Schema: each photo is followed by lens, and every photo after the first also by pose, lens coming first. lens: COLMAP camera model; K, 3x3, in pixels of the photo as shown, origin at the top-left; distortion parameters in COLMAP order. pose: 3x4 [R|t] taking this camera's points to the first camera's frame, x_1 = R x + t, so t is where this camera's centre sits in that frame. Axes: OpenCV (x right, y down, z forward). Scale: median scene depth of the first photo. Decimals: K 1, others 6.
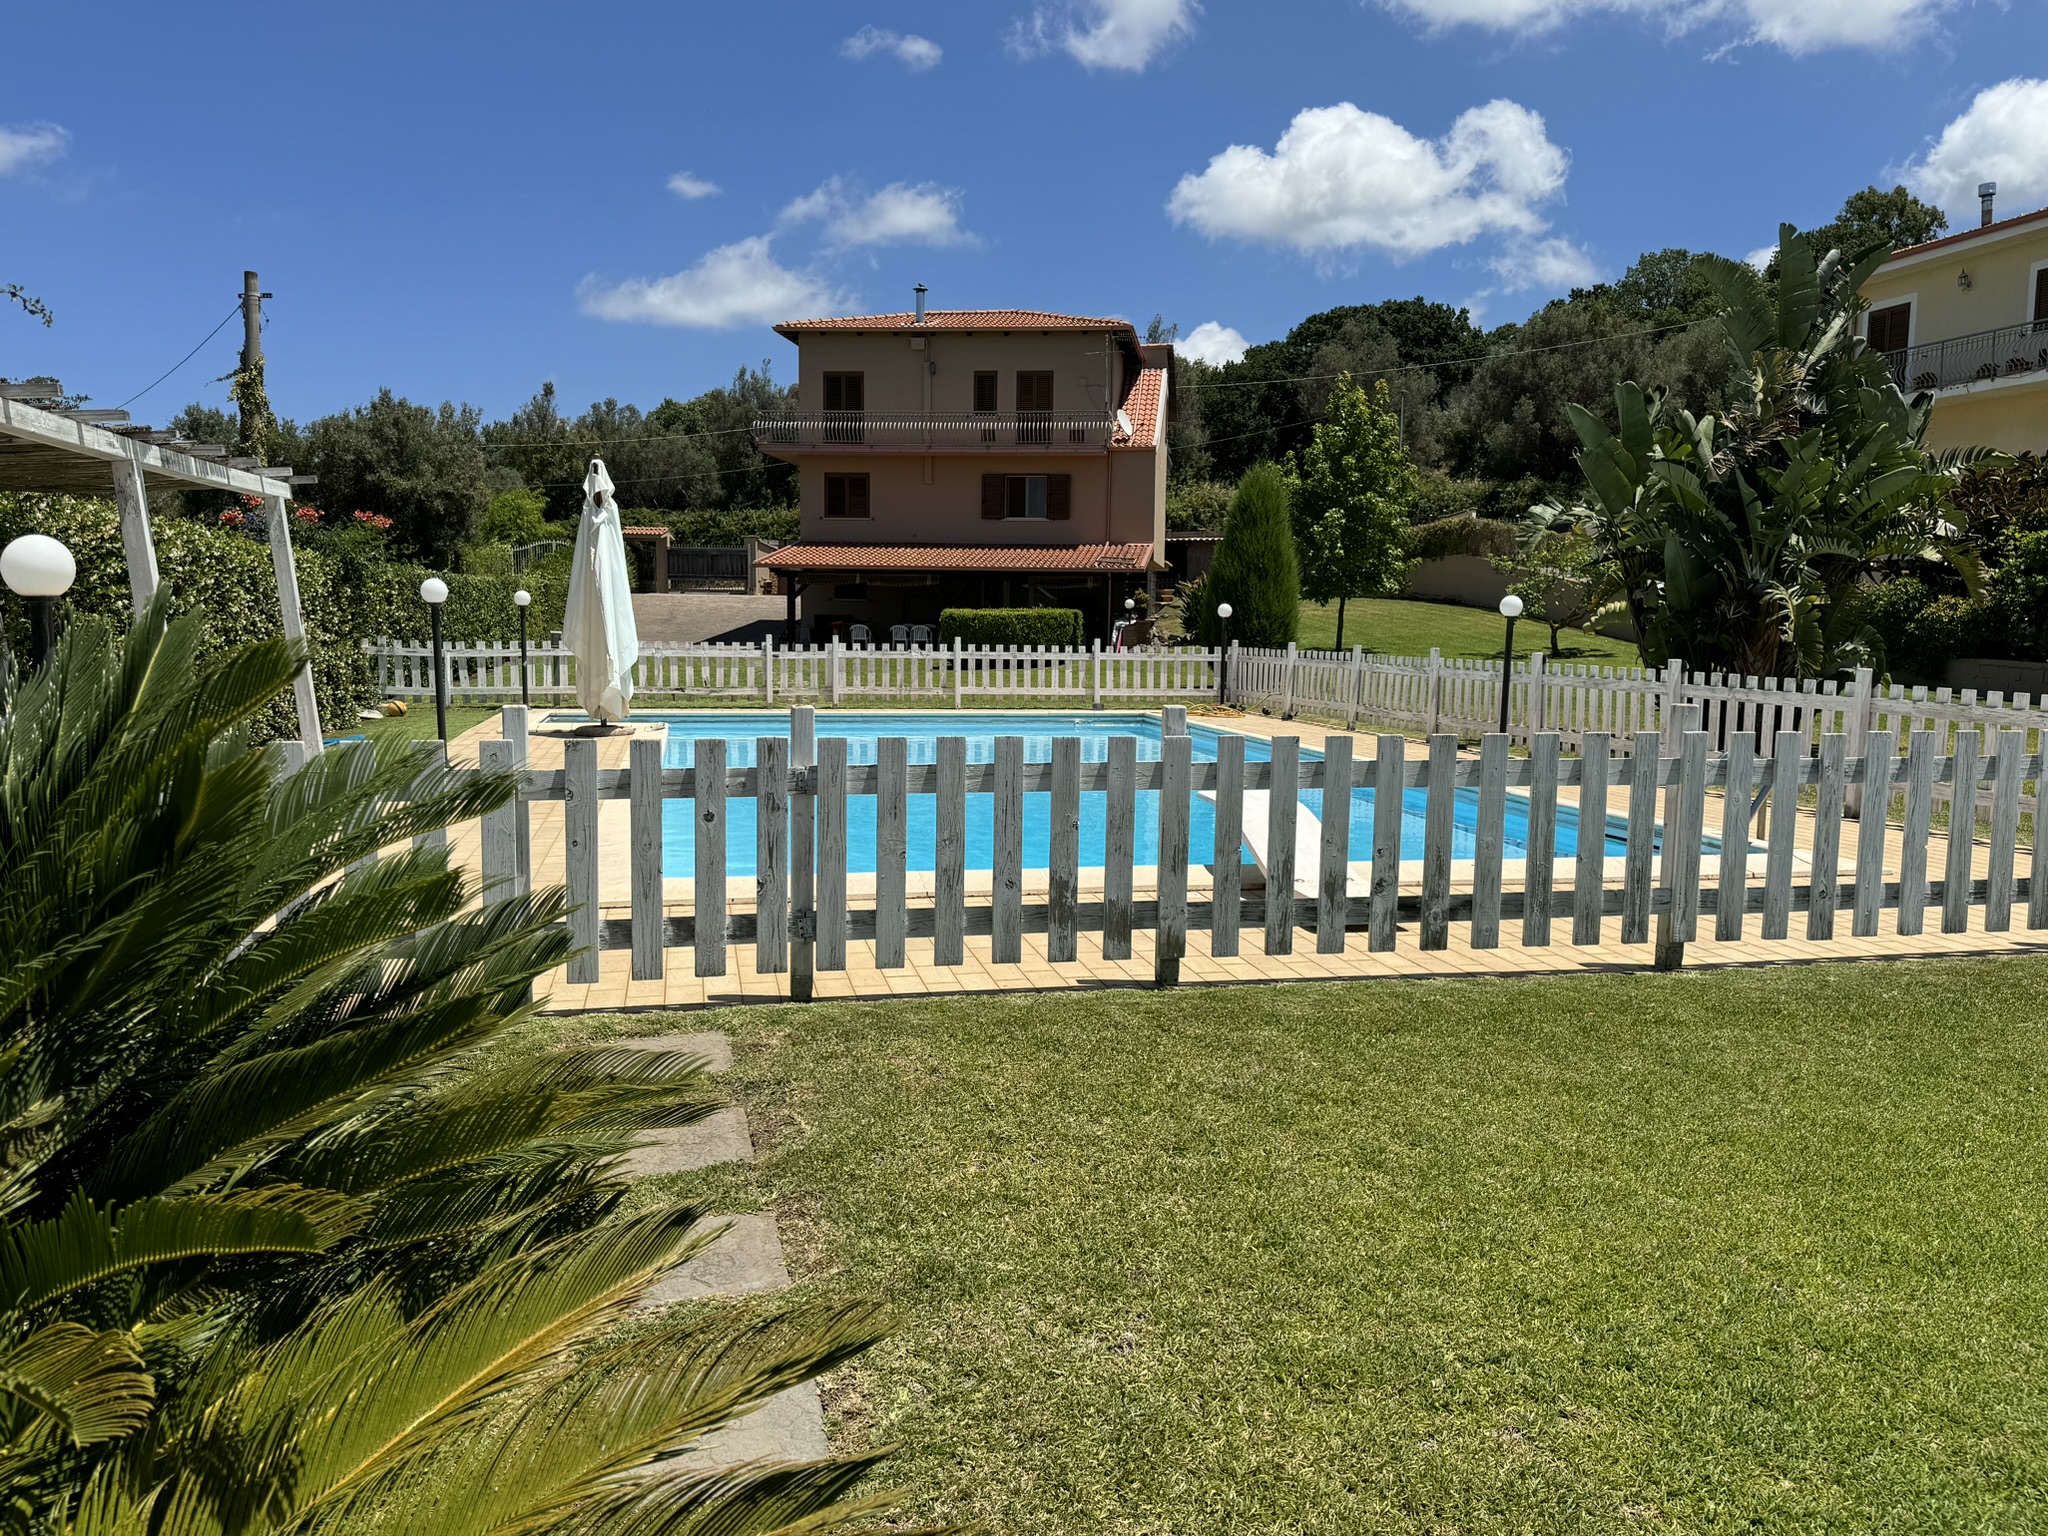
lens RADIAL K [[1531.9, 0, 1025.7], [0, 1531.9, 765.4], [0, 0, 1]] dist [0.190407, -0.378976]
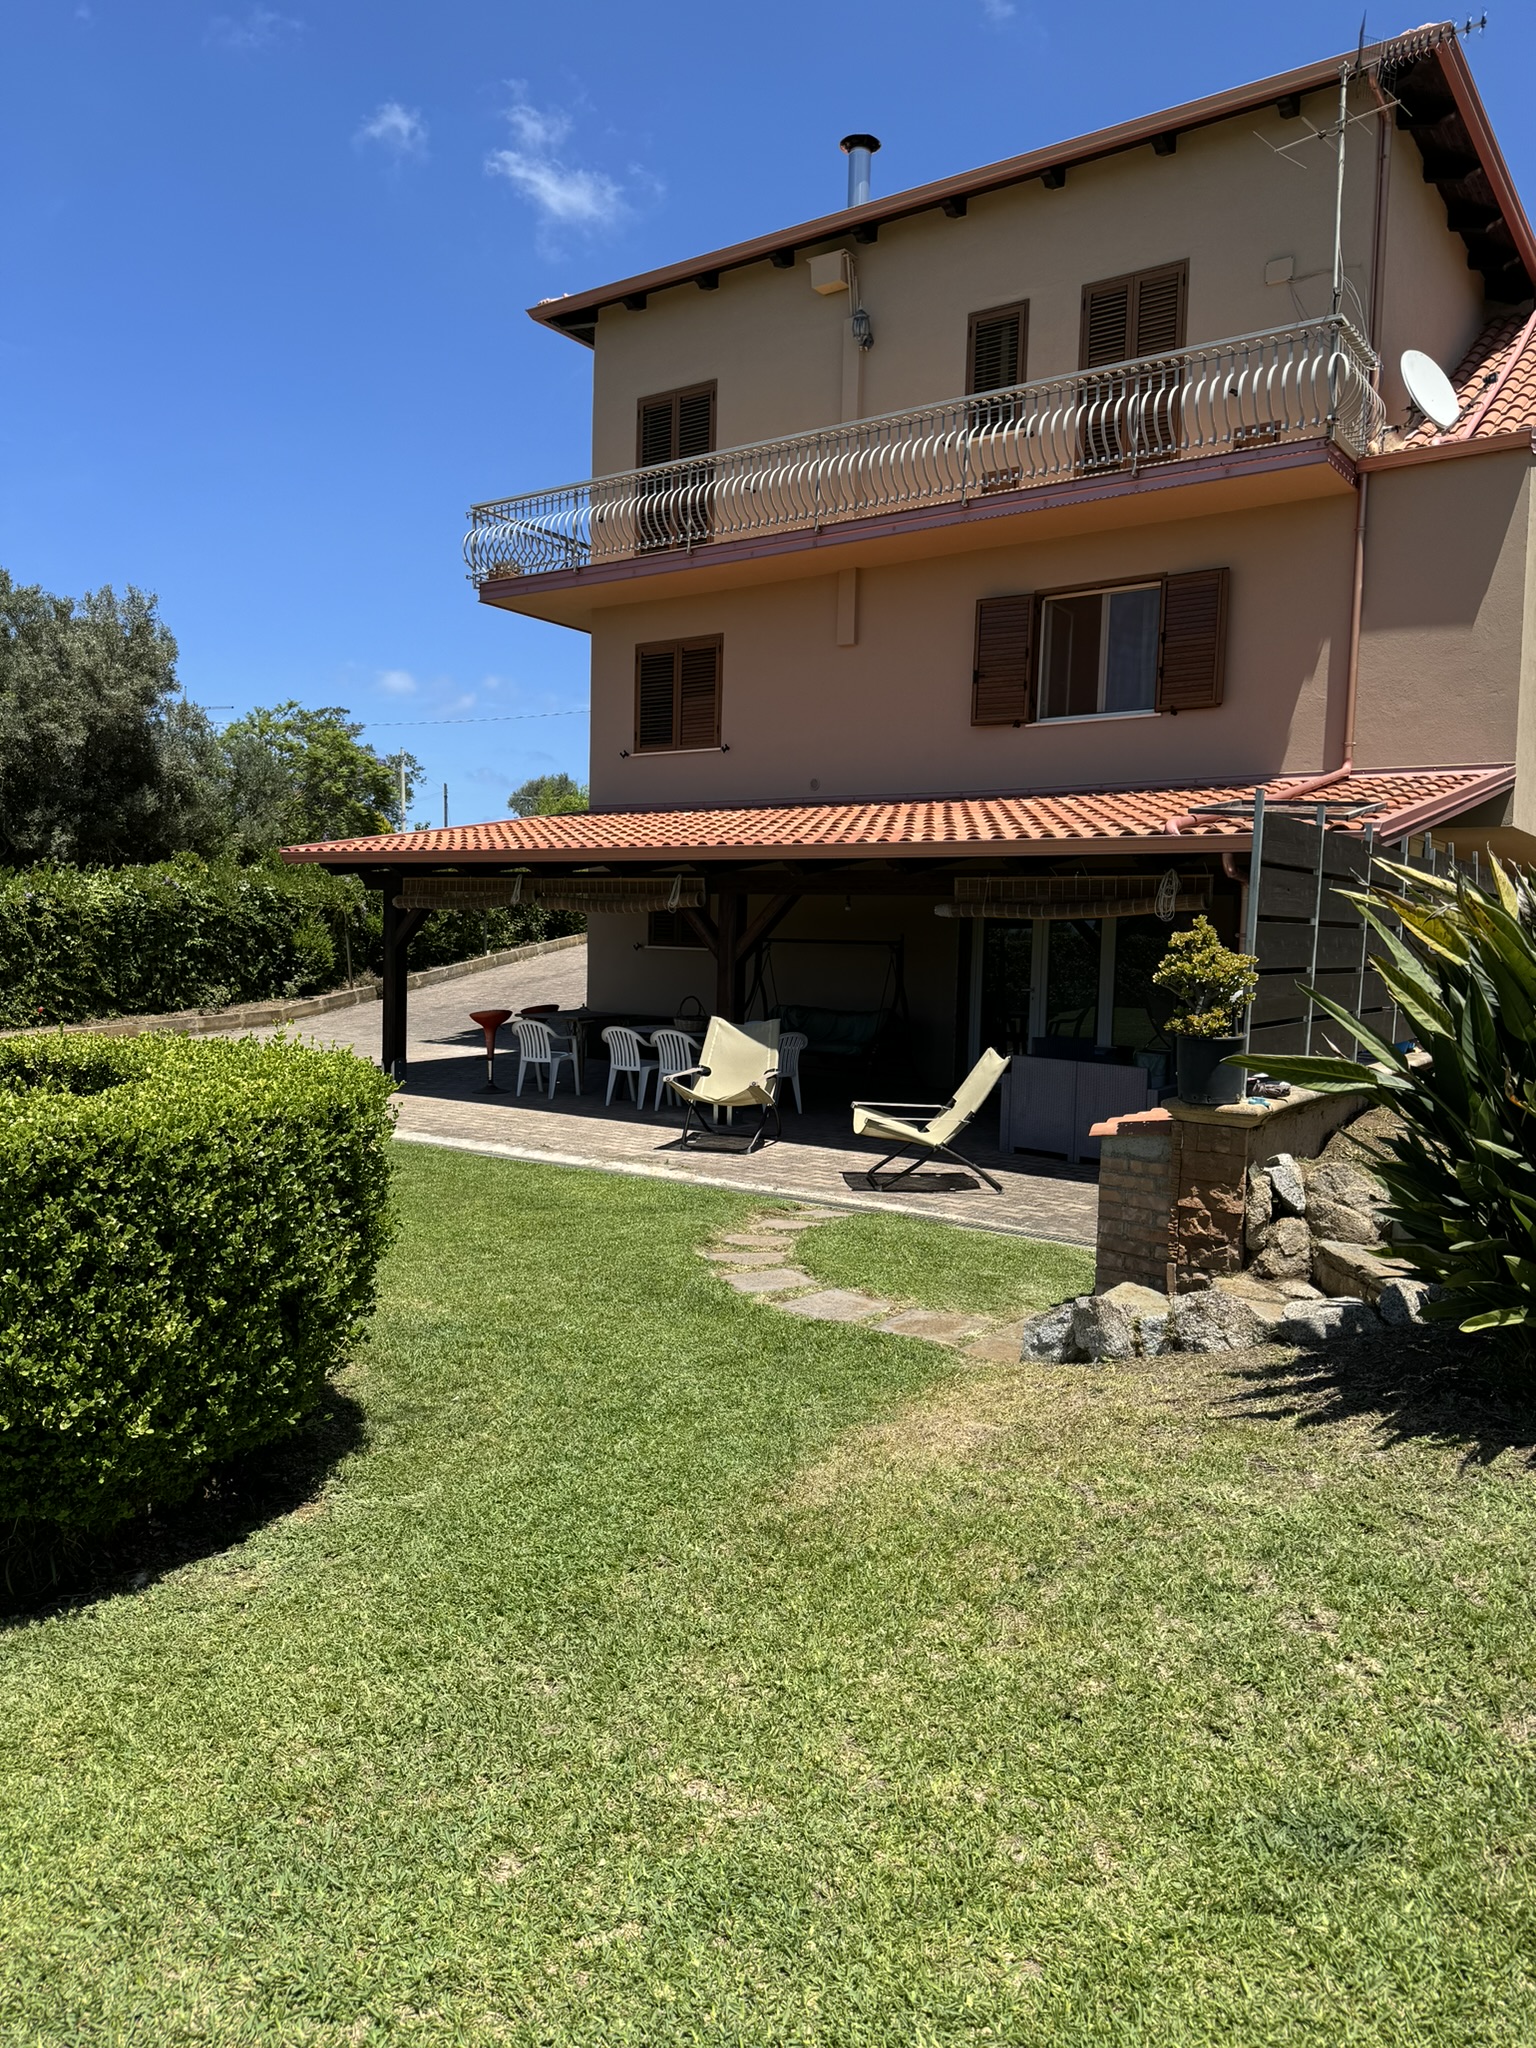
lens RADIAL K [[1421.0, 0, 768.0], [0, 1421.0, 1024.0], [0, 0, 1]] dist [0.201939, -0.427282]
pose [[0.879716, 0.038425, -0.473945, 0.188743], [-0.059032, 0.997844, -0.028673, -0.165813], [0.471821, 0.053203, 0.880088, 1.444124]]
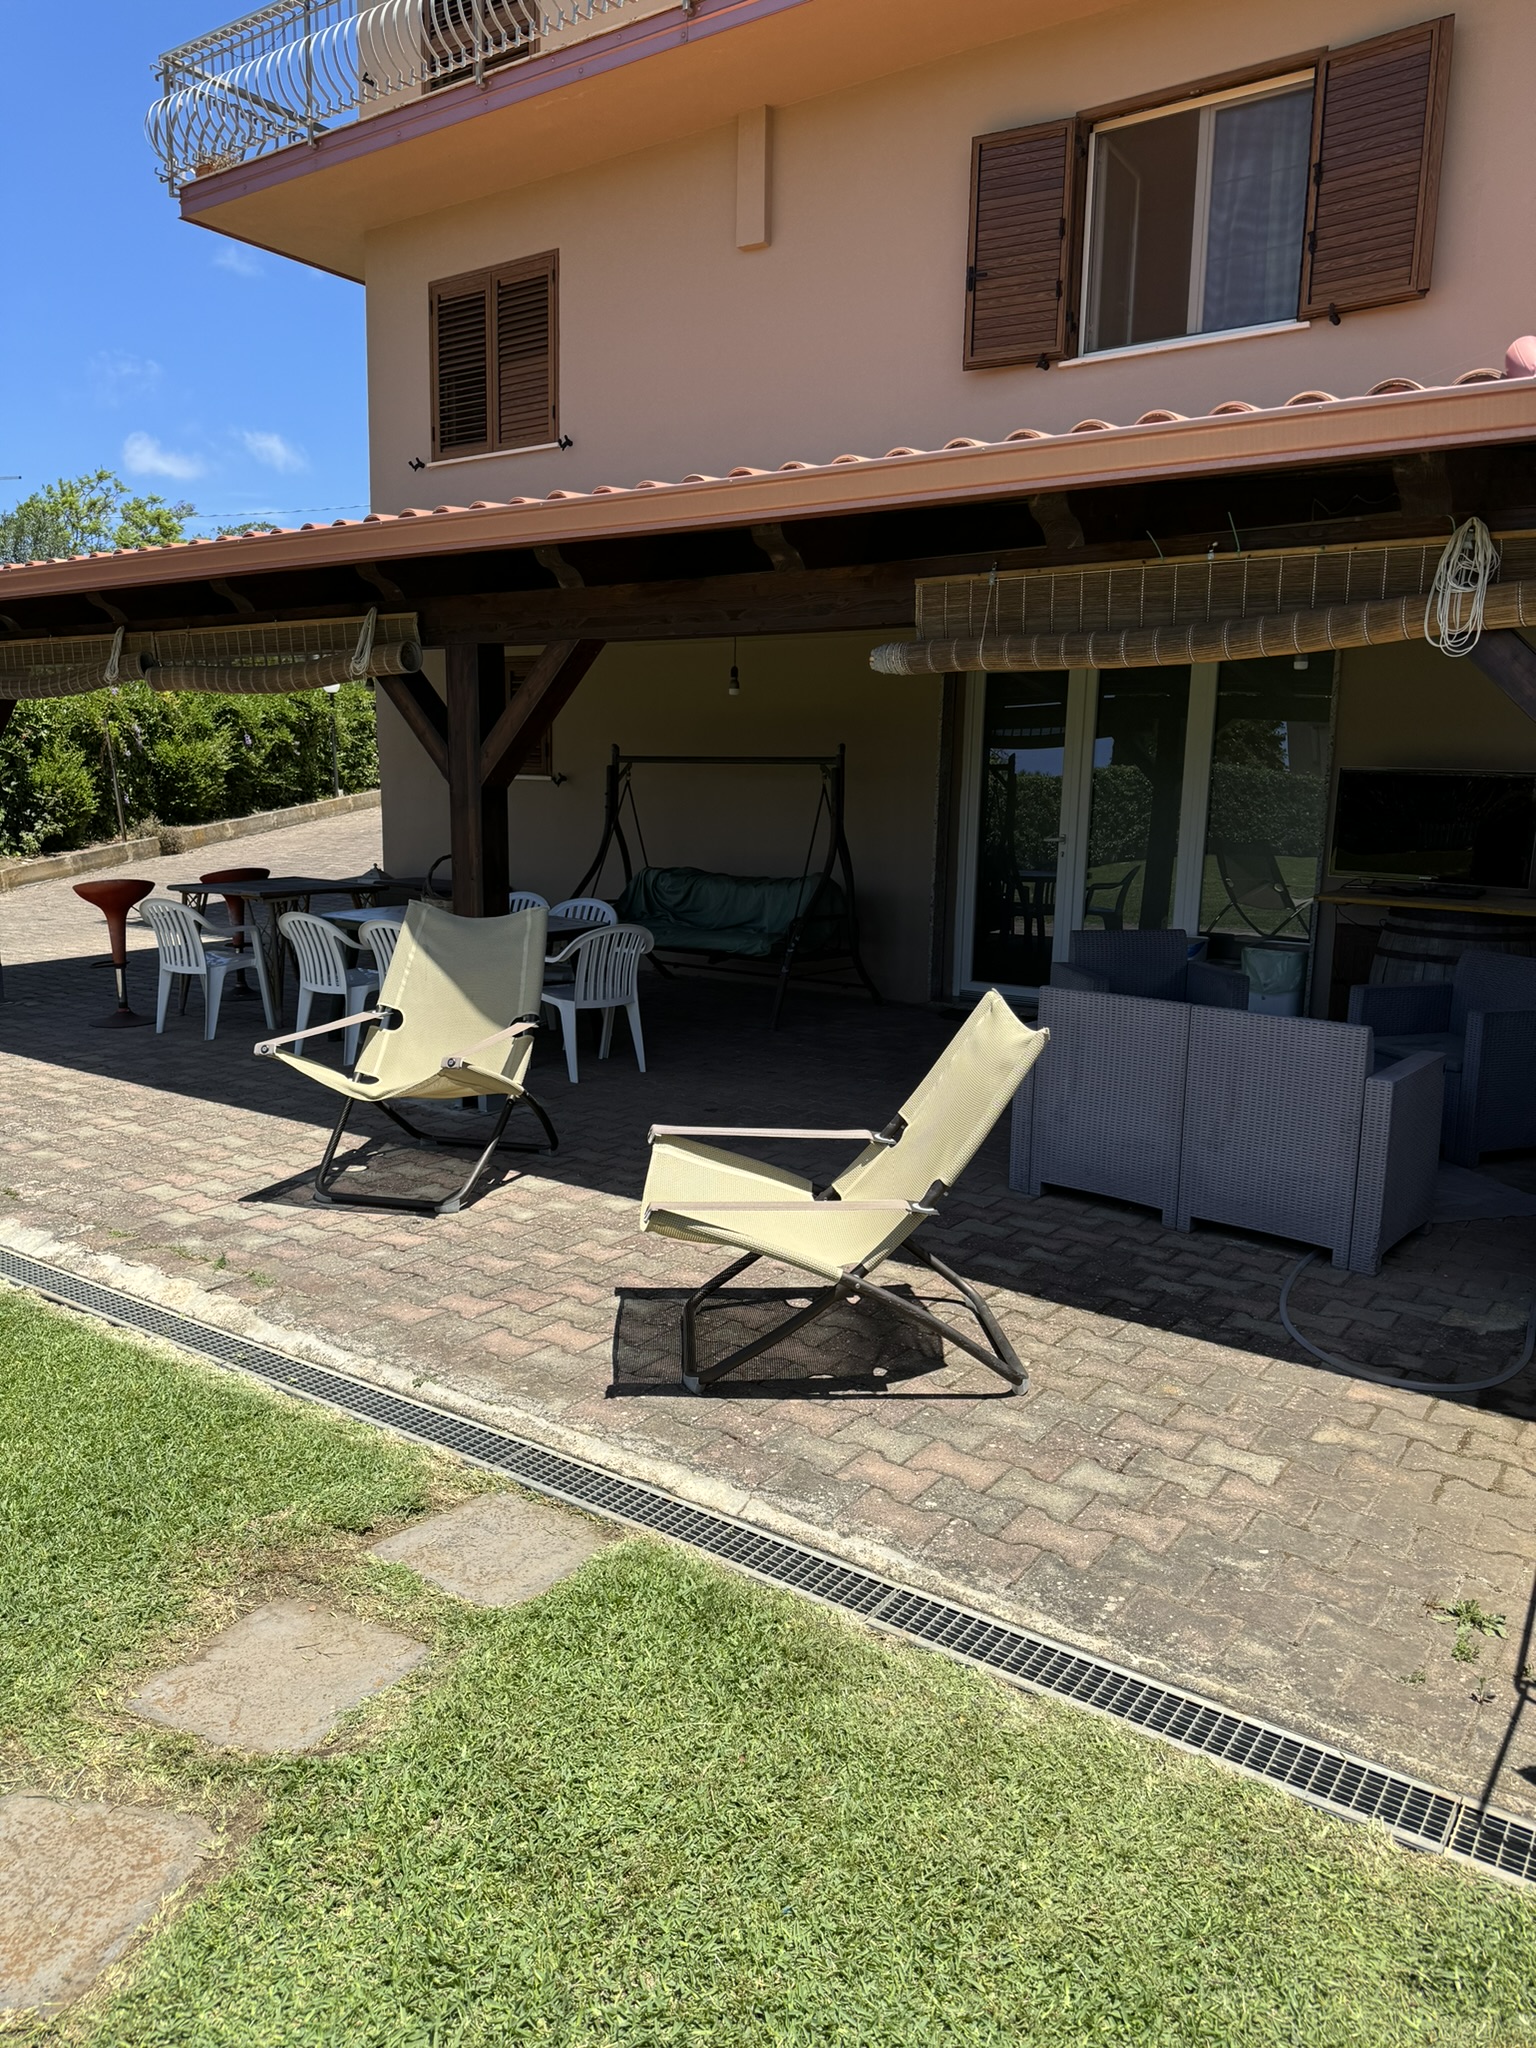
lens RADIAL K [[1430.9, 0, 768.0], [0, 1430.9, 1024.0], [0, 0, 1]] dist [0.097533, -0.154749]
pose [[0.880779, 0.081998, -0.466374, 0.093743], [-0.052950, 0.995771, 0.075077, -0.183684], [0.470558, -0.041432, 0.881396, 1.710141]]
